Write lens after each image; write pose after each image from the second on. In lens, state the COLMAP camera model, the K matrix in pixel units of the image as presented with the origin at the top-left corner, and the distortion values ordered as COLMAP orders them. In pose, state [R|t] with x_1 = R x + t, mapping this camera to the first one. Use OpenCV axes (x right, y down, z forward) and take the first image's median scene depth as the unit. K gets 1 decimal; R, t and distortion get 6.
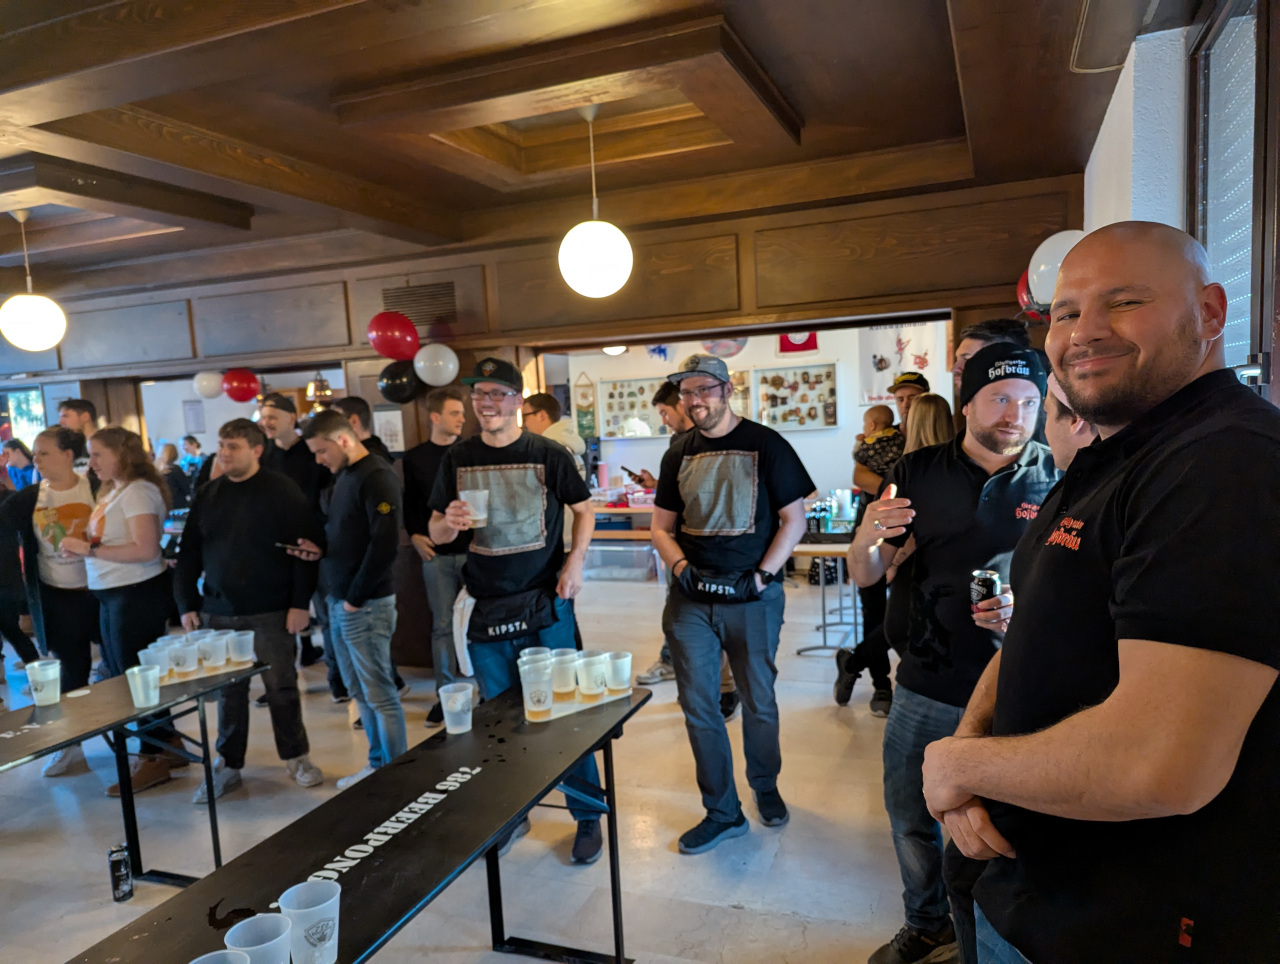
lens RADIAL K [[900.0, 0, 640.0], [0, 900.0, 482.0], [0, 0, 1]] dist [0.043140, -0.033401]
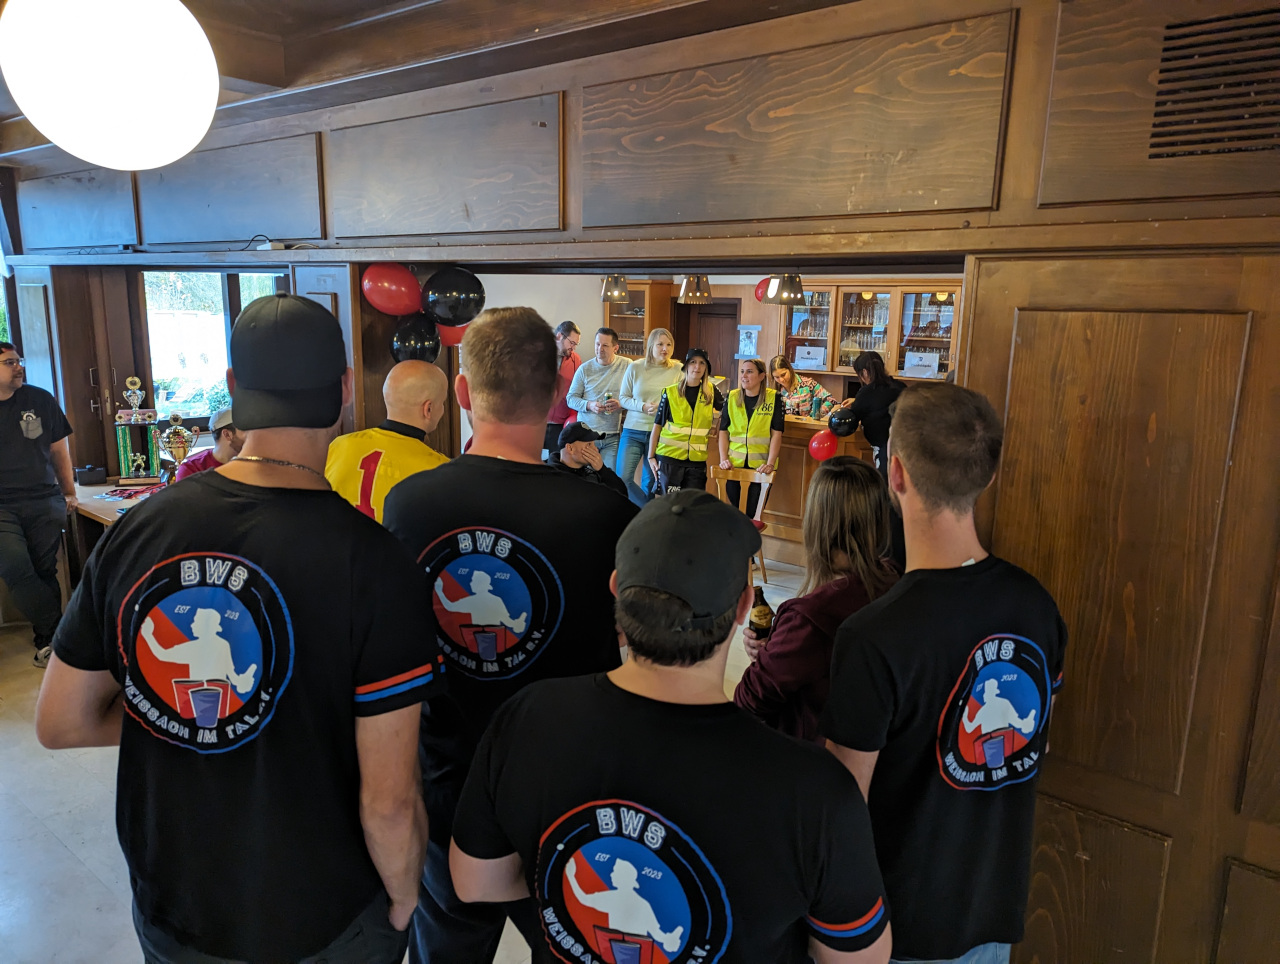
lens RADIAL K [[900.0, 0, 640.0], [0, 900.0, 482.0], [0, 0, 1]] dist [0.043140, -0.033401]
pose [[0.953217, 0.133663, -0.271130, -0.383940], [-0.106426, 0.987895, 0.112855, -0.081744], [0.282933, -0.078720, 0.955904, 0.695422]]
